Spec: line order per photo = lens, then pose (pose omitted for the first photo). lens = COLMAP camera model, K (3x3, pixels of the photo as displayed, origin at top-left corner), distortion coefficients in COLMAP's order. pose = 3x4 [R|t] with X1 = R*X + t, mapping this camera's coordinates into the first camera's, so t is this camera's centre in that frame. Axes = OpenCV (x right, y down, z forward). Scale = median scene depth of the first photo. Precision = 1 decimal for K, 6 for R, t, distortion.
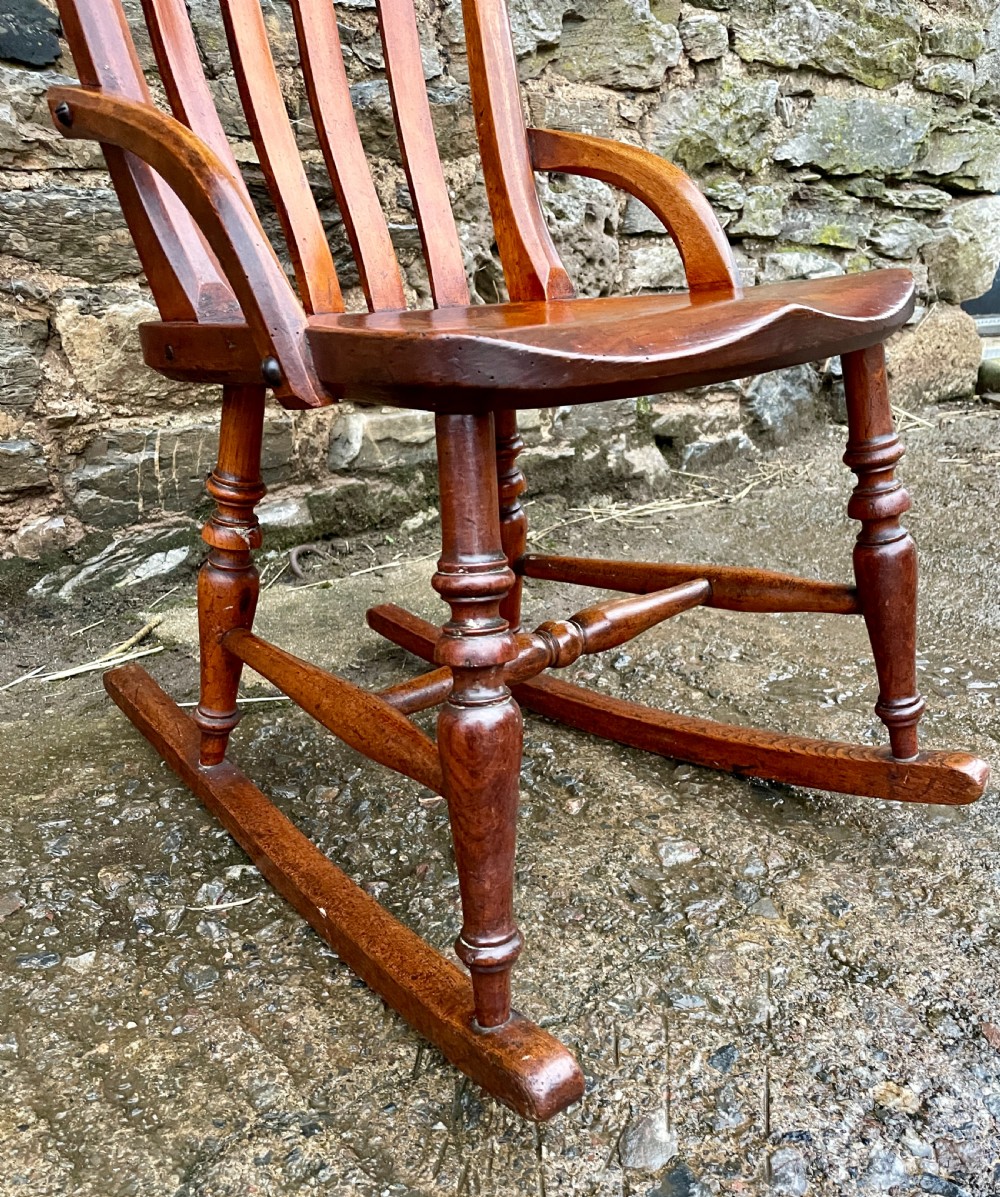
lens RADIAL K [[1048.1, 0, 530.4], [0, 1048.1, 685.6], [0, 0, 1]] dist [0.090331, -0.123812]
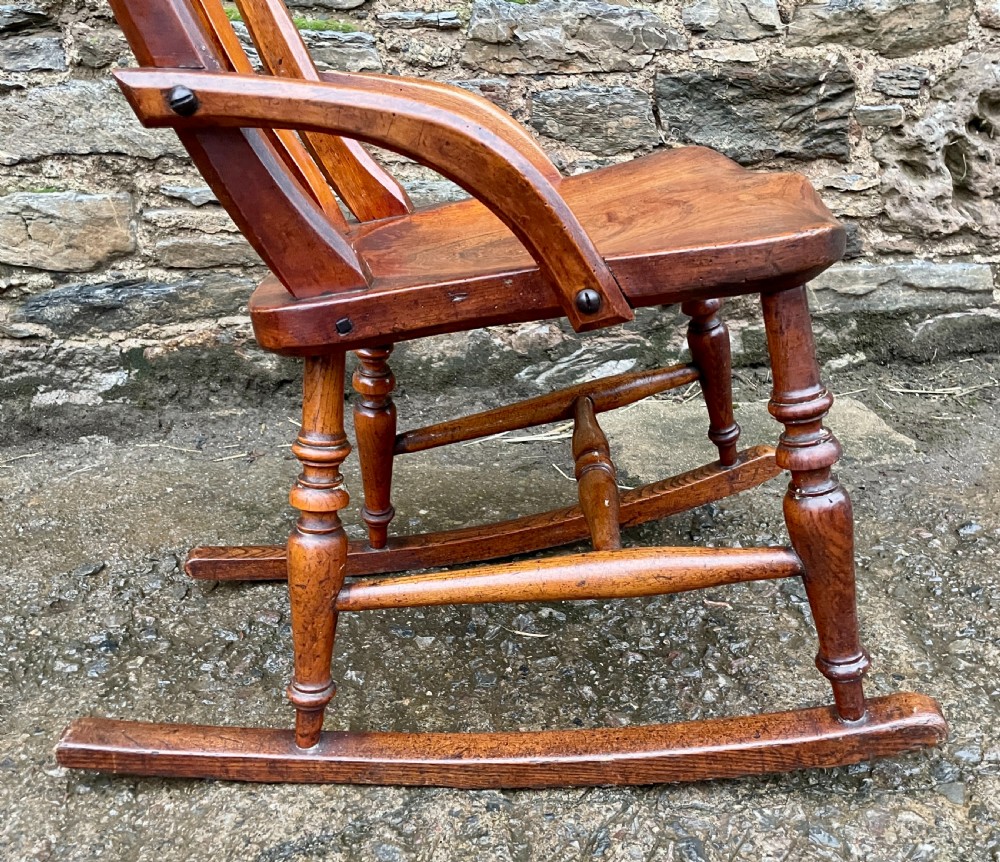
lens RADIAL K [[930.9, 0, 528.1], [0, 930.9, 451.0], [0, 0, 1]] dist [0.091735, -0.139522]
pose [[0.841482, 0.197672, -0.502826, 0.145675], [-0.206630, 0.977660, 0.038544, -0.037099], [0.499212, 0.071464, 0.863528, -0.025926]]
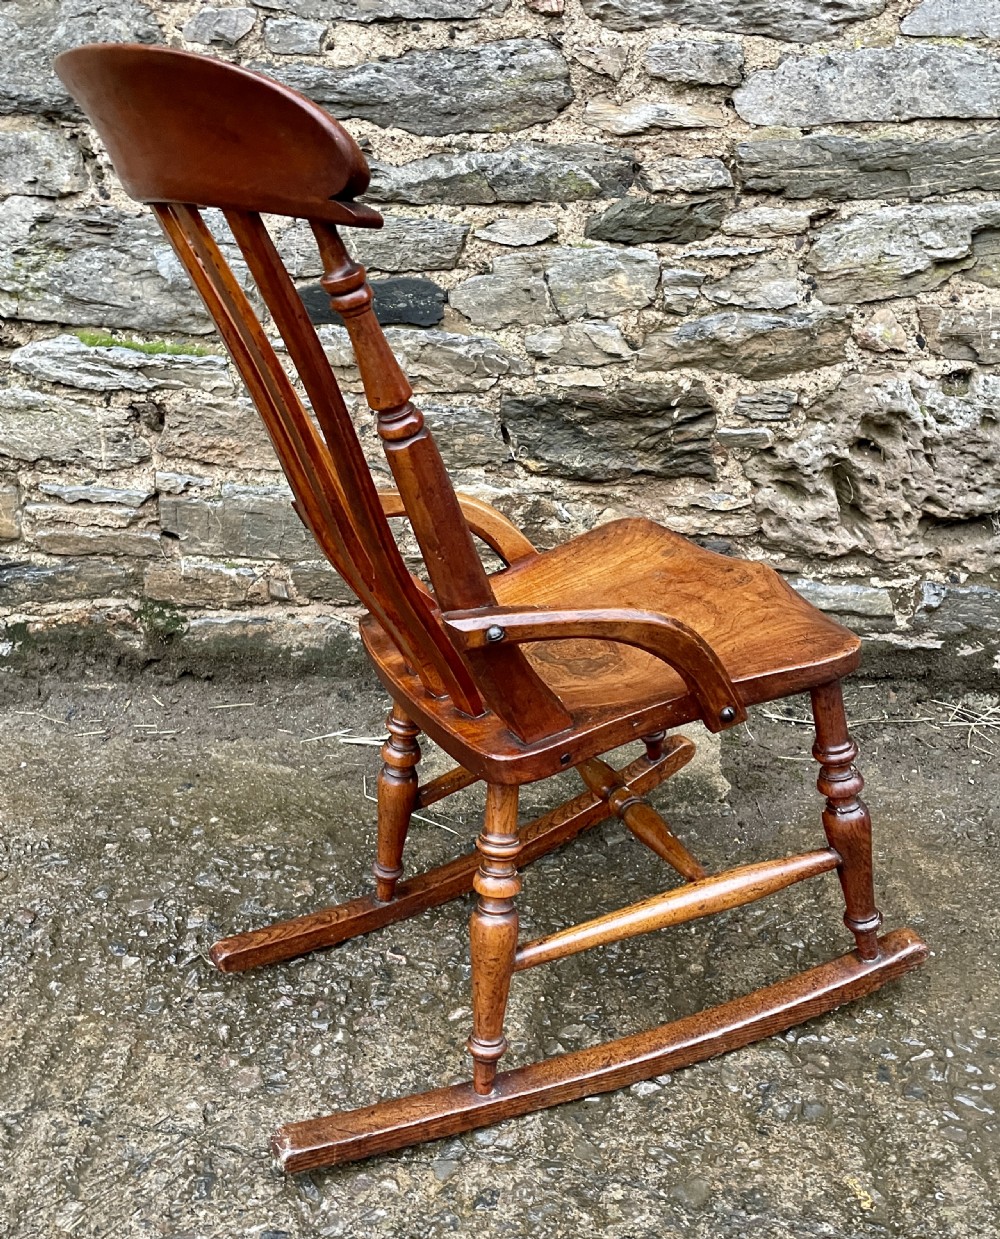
lens RADIAL K [[1187.3, 0, 514.5], [0, 1187.3, 607.1], [0, 0, 1]] dist [0.078803, -0.096943]
pose [[0.711680, 0.261532, -0.652007, 0.551146], [-0.267442, 0.959096, 0.092791, -0.307797], [0.649605, 0.108336, 0.752514, -0.043383]]
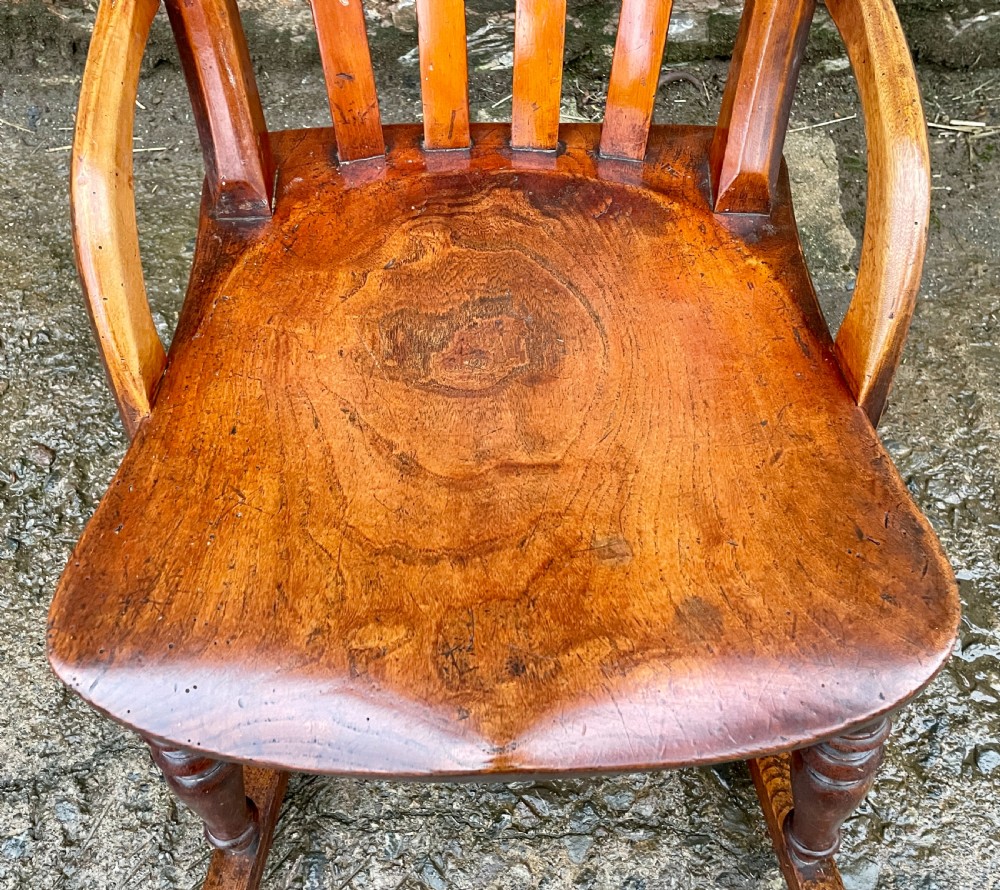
lens RADIAL K [[899.0, 0, 487.6], [0, 899.0, 435.3], [0, 0, 1]] dist [0.102413, -0.148850]
pose [[0.729429, 0.580753, -0.361468, 0.132806], [-0.254845, 0.721089, 0.644271, -0.373332], [0.634813, -0.377832, 0.673985, 0.243378]]
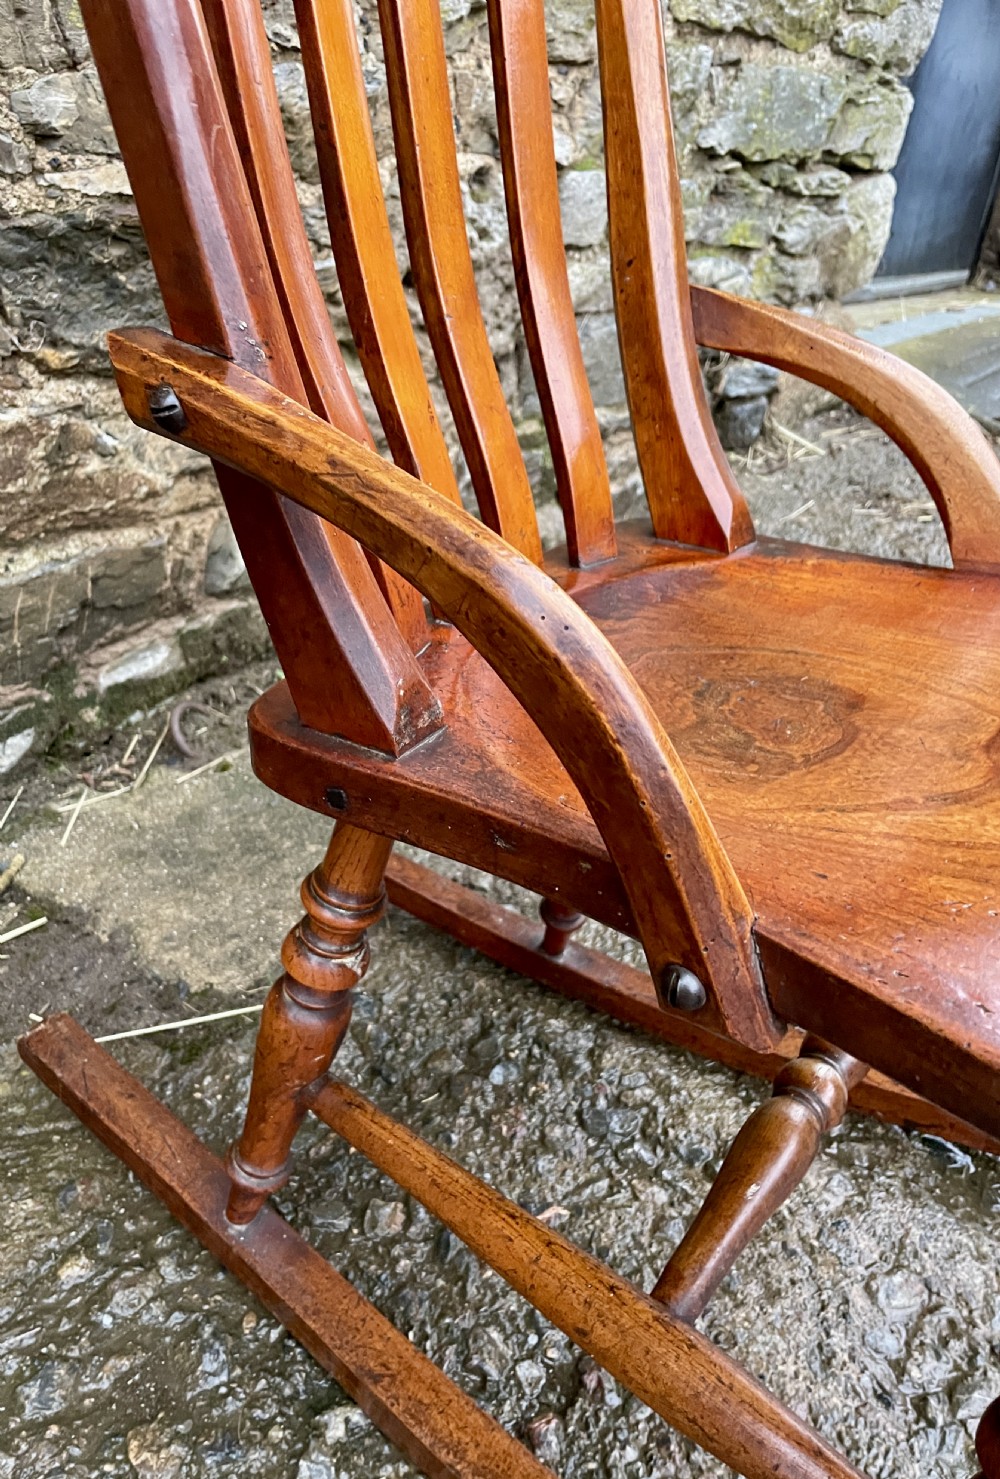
lens RADIAL K [[1146.5, 0, 456.6], [0, 1146.5, 741.6], [0, 0, 1]] dist [0.080721, -0.118215]
pose [[0.978198, -0.038639, 0.204050, -0.192140], [0.014350, 0.992767, 0.119198, -0.200046], [-0.207180, -0.113671, 0.971677, 0.170930]]
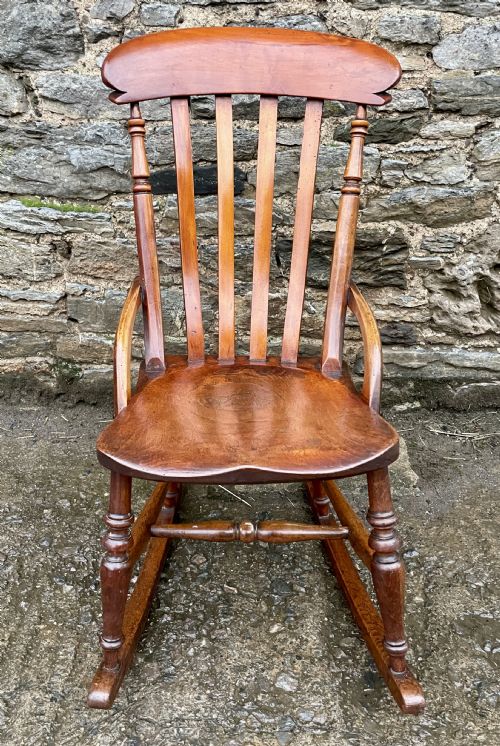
lens RADIAL K [[654.2, 0, 206.8], [0, 654.2, 362.6], [0, 0, 1]] dist [0.067243, -0.070562]
pose [[0.701393, 0.287754, -0.652108, 0.389506], [-0.270206, 0.953943, 0.130316, -0.309629], [0.659573, 0.084800, 0.746842, -0.041582]]
